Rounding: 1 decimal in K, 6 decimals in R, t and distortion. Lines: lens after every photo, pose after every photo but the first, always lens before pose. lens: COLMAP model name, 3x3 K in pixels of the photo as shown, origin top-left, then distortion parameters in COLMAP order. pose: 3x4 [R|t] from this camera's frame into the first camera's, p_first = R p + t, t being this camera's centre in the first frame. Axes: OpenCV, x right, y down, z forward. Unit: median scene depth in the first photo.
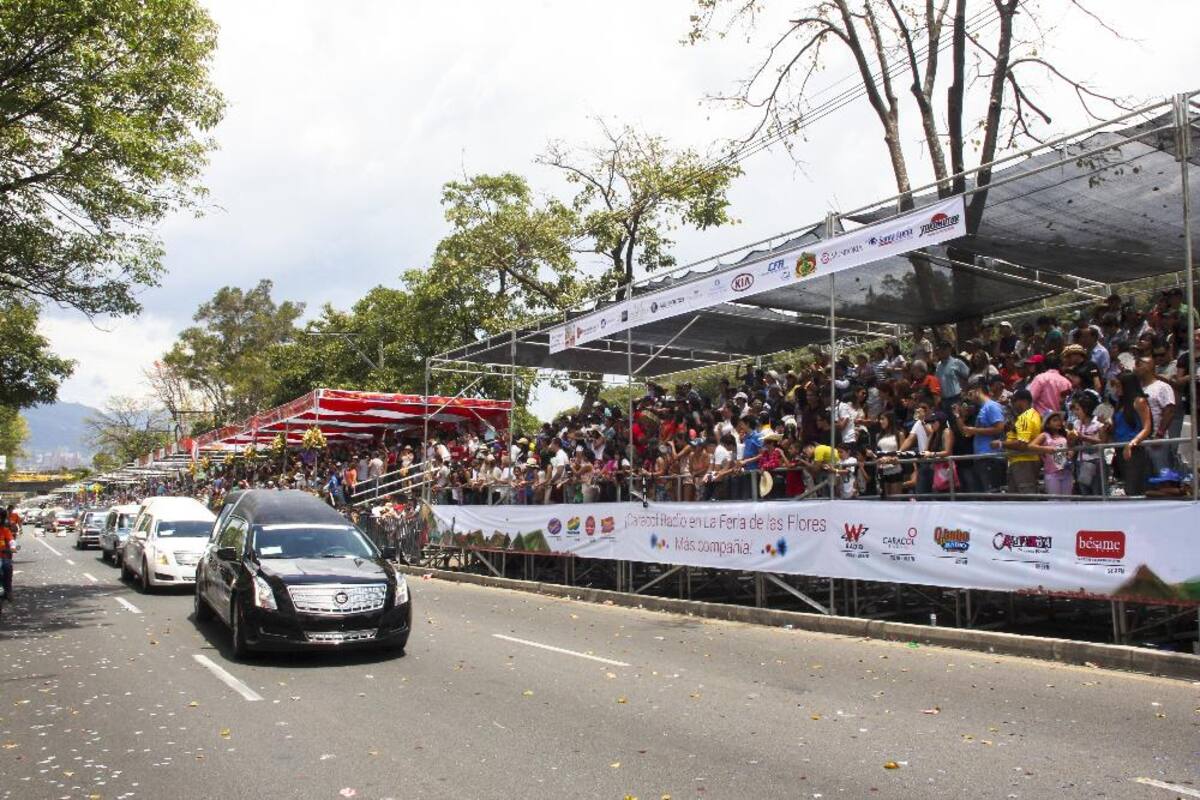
lens RADIAL K [[979.8, 0, 605.7], [0, 979.8, 397.8], [0, 0, 1]] dist [-0.119447, 0.092376]
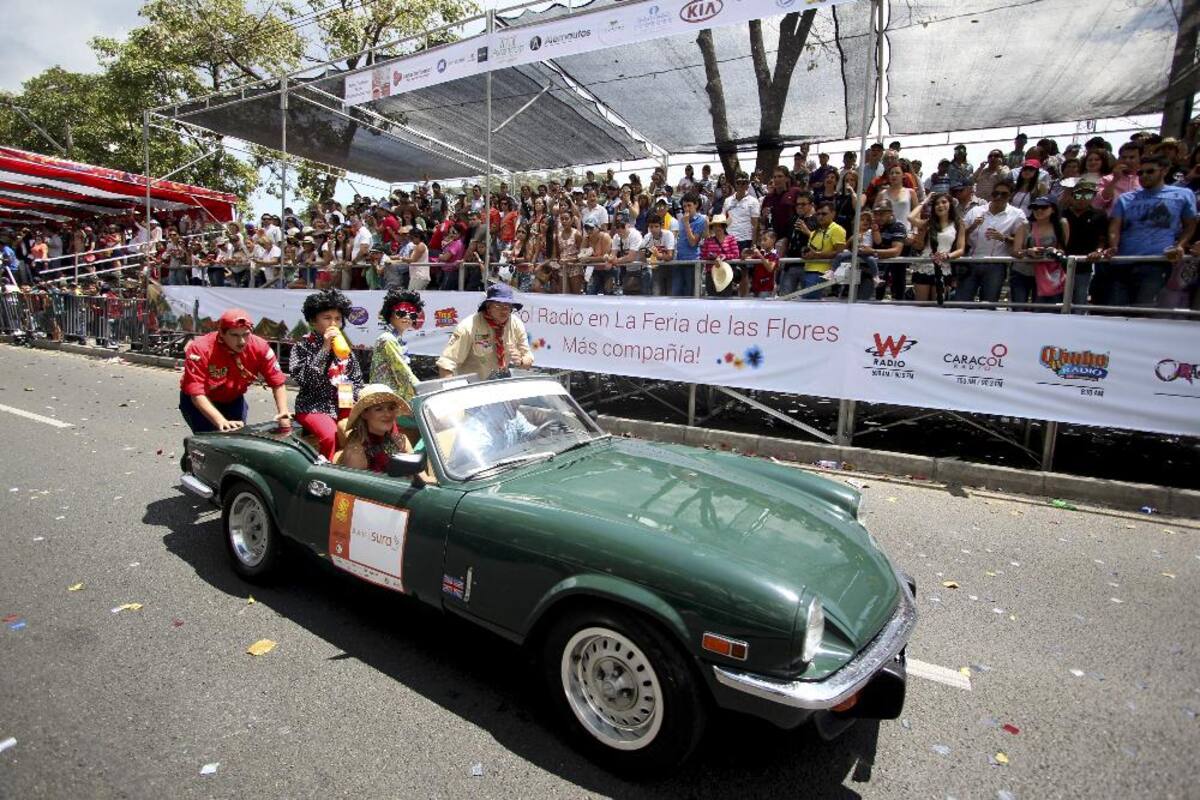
lens RADIAL K [[548.3, 0, 596.4], [0, 548.3, 380.6], [0, 0, 1]] dist [-0.011466, 0.001183]
pose [[0.861250, -0.016791, 0.507904, -0.122368], [-0.105037, 0.971990, 0.210243, 0.066041], [-0.497208, -0.234420, 0.835363, 0.499196]]
